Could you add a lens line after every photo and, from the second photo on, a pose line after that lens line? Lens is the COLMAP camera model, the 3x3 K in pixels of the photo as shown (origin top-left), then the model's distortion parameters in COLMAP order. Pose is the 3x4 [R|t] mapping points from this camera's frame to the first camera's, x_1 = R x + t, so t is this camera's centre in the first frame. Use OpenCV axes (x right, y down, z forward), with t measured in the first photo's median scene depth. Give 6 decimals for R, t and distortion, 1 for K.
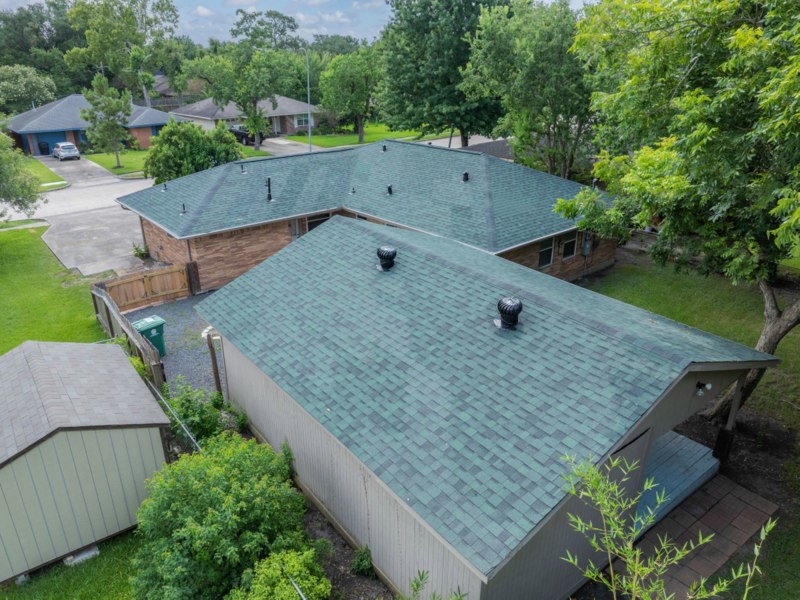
lens RADIAL K [[564.9, 0, 396.2], [0, 564.9, 298.8], [0, 0, 1]] dist [-0.025683, -0.025938]
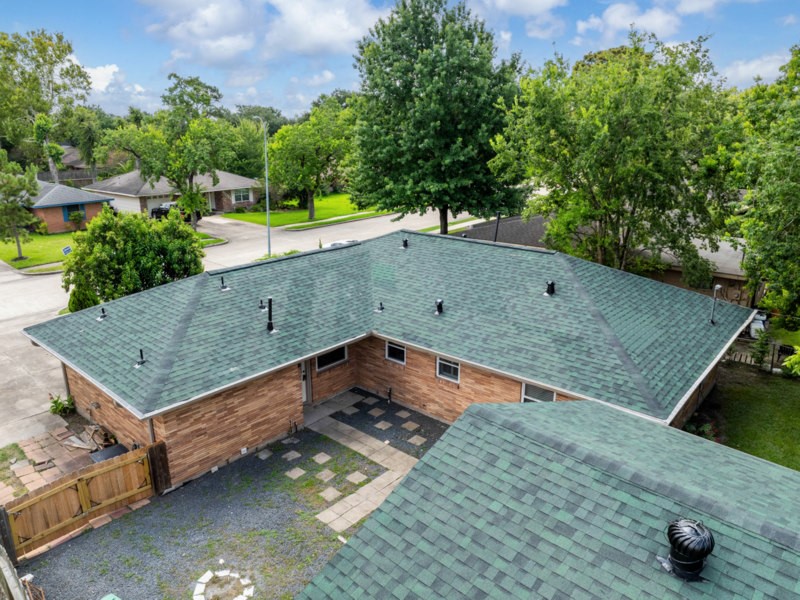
lens RADIAL K [[561.6, 0, 400.0], [0, 561.6, 300.0], [0, 0, 1]] dist [-0.038424, -0.001223]
pose [[0.987469, -0.038471, 0.153053, -0.097799], [0.054986, 0.992932, -0.105179, -0.075137], [-0.147925, 0.112277, 0.982605, 0.178957]]
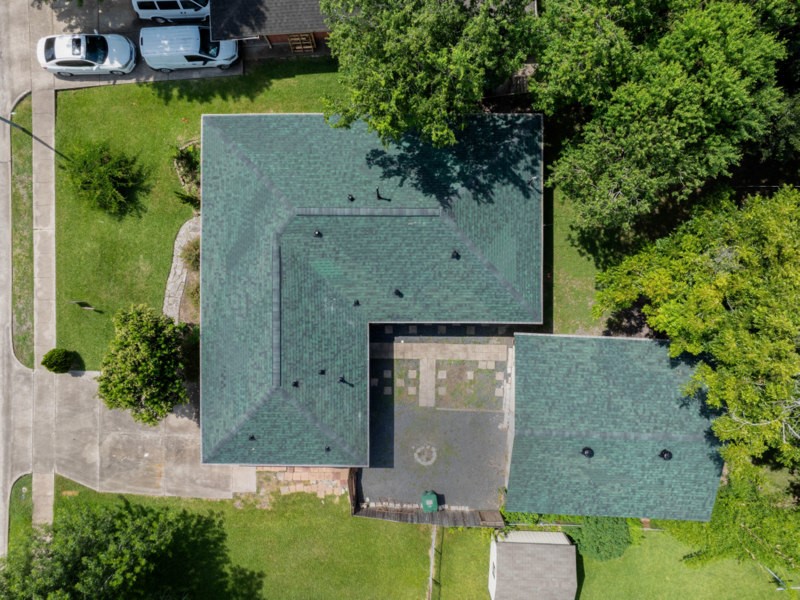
lens RADIAL K [[561.6, 0, 400.0], [0, 561.6, 300.0], [0, 0, 1]] dist [-0.038424, -0.001223]
pose [[0.647051, -0.762447, 0.000914, -0.012661], [0.296562, 0.252782, 0.920952, -0.709723], [-0.702408, -0.595631, 0.389675, 0.318171]]
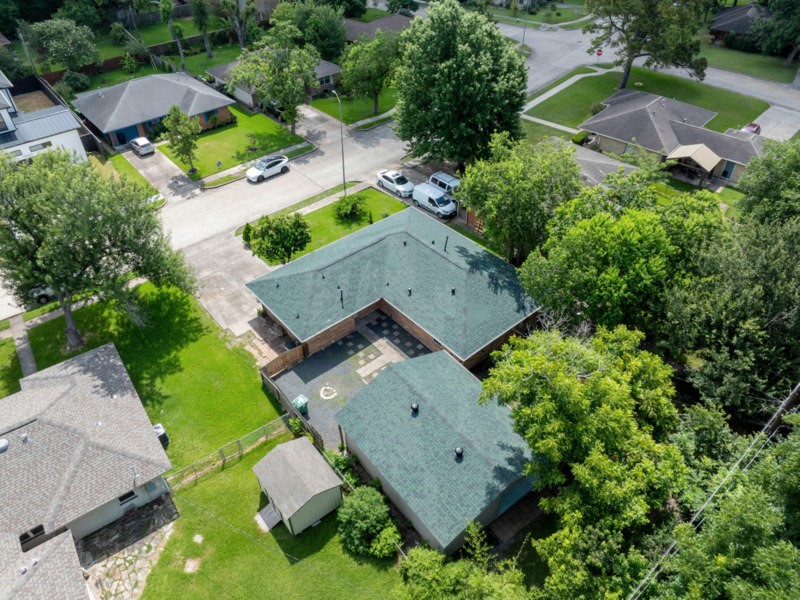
lens RADIAL K [[561.6, 0, 400.0], [0, 561.6, 300.0], [0, 0, 1]] dist [-0.038424, -0.001223]
pose [[0.999920, -0.012316, -0.003000, -0.021413], [0.012640, 0.950851, 0.309391, -0.404566], [-0.000958, -0.309404, 0.950930, -0.376231]]
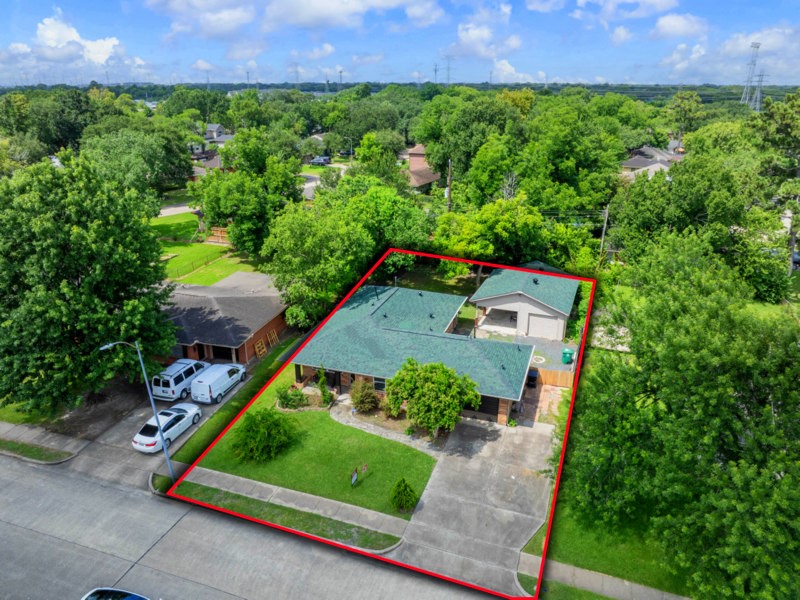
lens RADIAL K [[561.6, 0, 400.0], [0, 561.6, 300.0], [0, 0, 1]] dist [-0.038424, -0.001223]
pose [[-0.516605, -0.293470, 0.804360, -0.868889], [0.343850, 0.789238, 0.508793, -0.726533], [-0.784147, 0.539424, -0.306815, 0.955471]]
